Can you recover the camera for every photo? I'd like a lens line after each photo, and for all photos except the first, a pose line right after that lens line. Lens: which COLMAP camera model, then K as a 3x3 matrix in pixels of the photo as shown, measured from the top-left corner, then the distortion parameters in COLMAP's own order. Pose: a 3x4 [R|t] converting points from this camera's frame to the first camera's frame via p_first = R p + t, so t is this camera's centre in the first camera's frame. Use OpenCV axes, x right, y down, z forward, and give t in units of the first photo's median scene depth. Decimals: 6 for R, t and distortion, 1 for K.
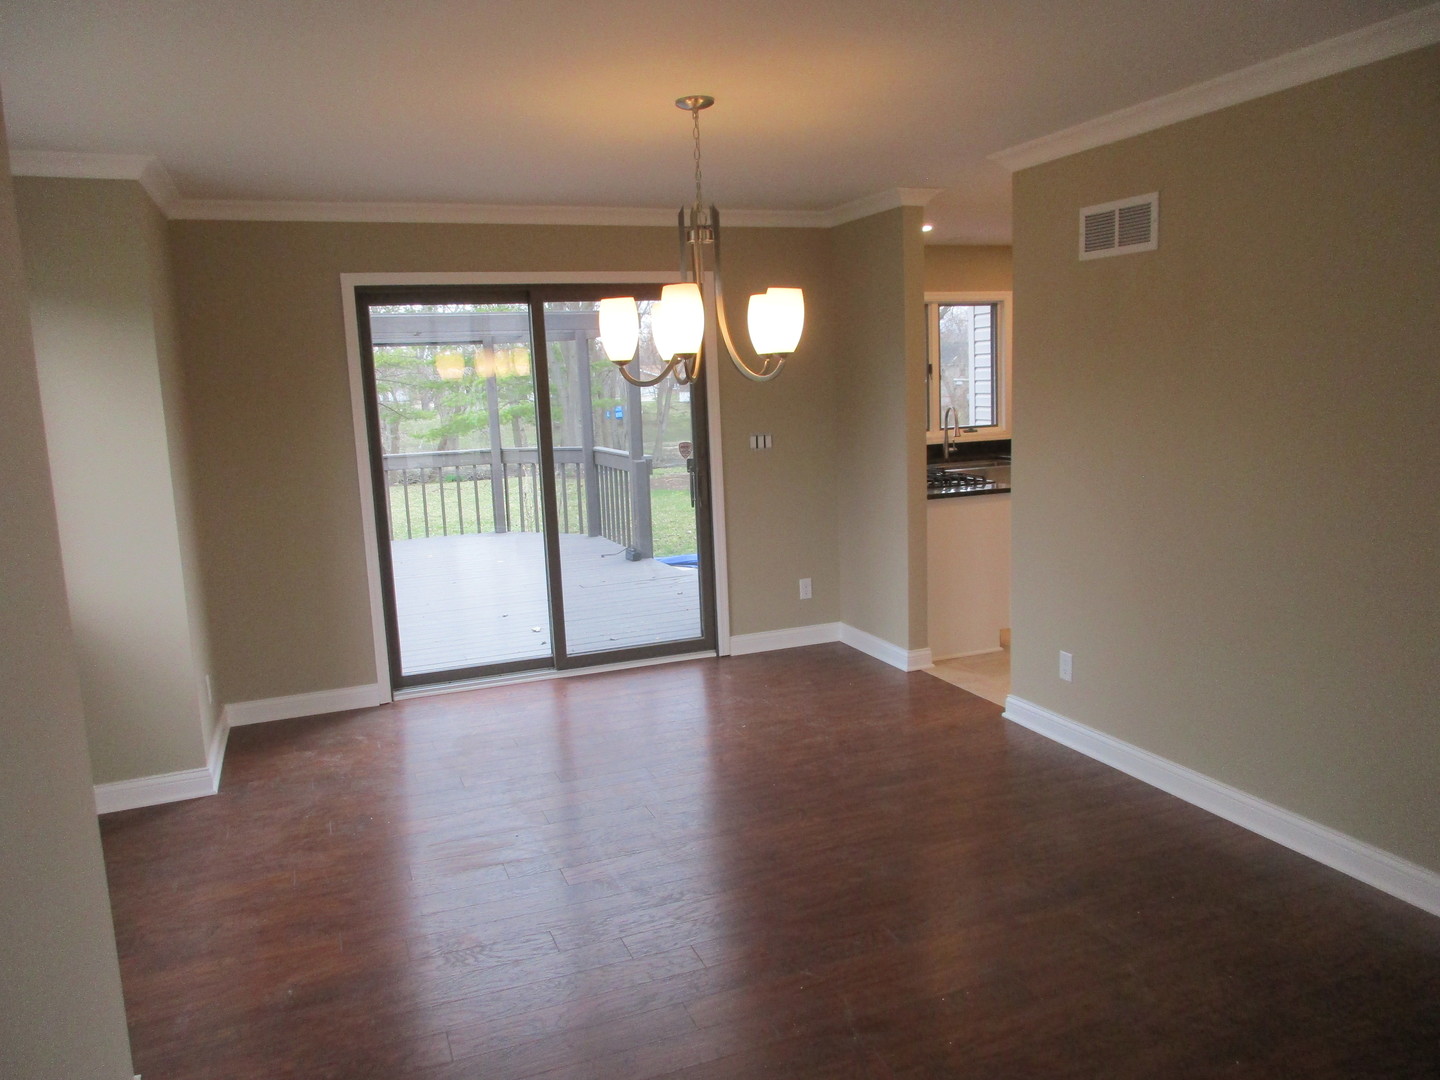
lens RADIAL K [[1064.3, 0, 722.3], [0, 1064.3, 542.4], [0, 0, 1]] dist [-0.011017, 0.008278]
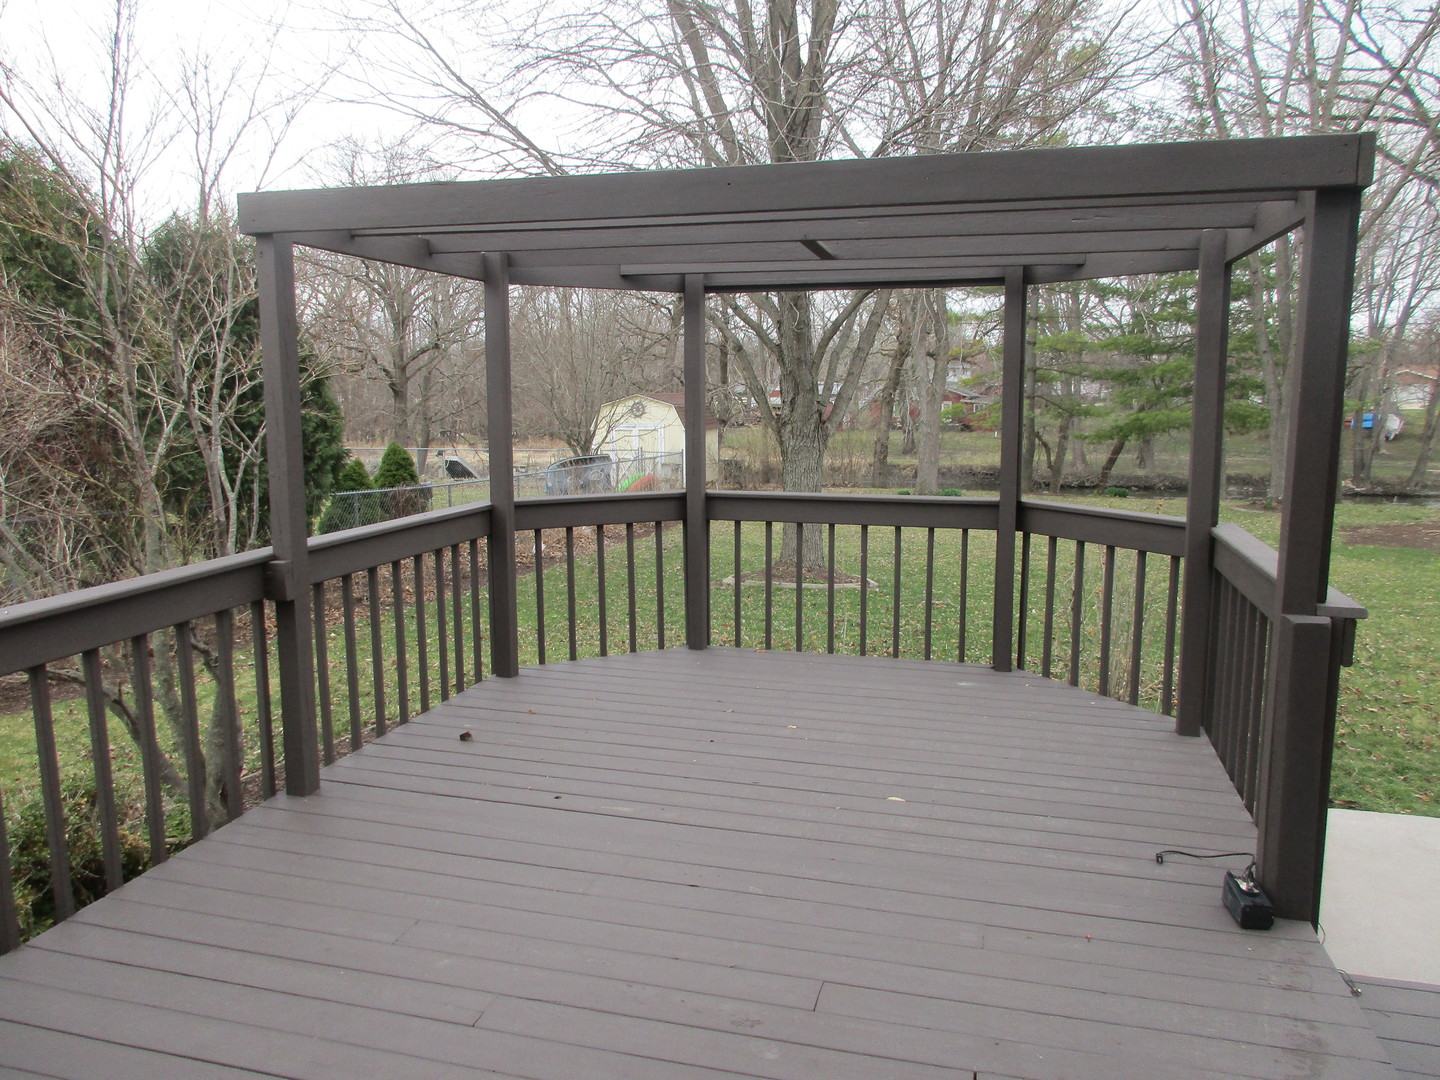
lens RADIAL K [[1064.3, 0, 713.4], [0, 1064.3, 537.0], [0, 0, 1]] dist [-0.011017, 0.008278]
pose [[0.794761, 0.118917, -0.595158, -0.027060], [-0.116825, 0.992253, 0.042253, -0.079938], [0.595572, 0.035948, 0.802497, 0.531580]]
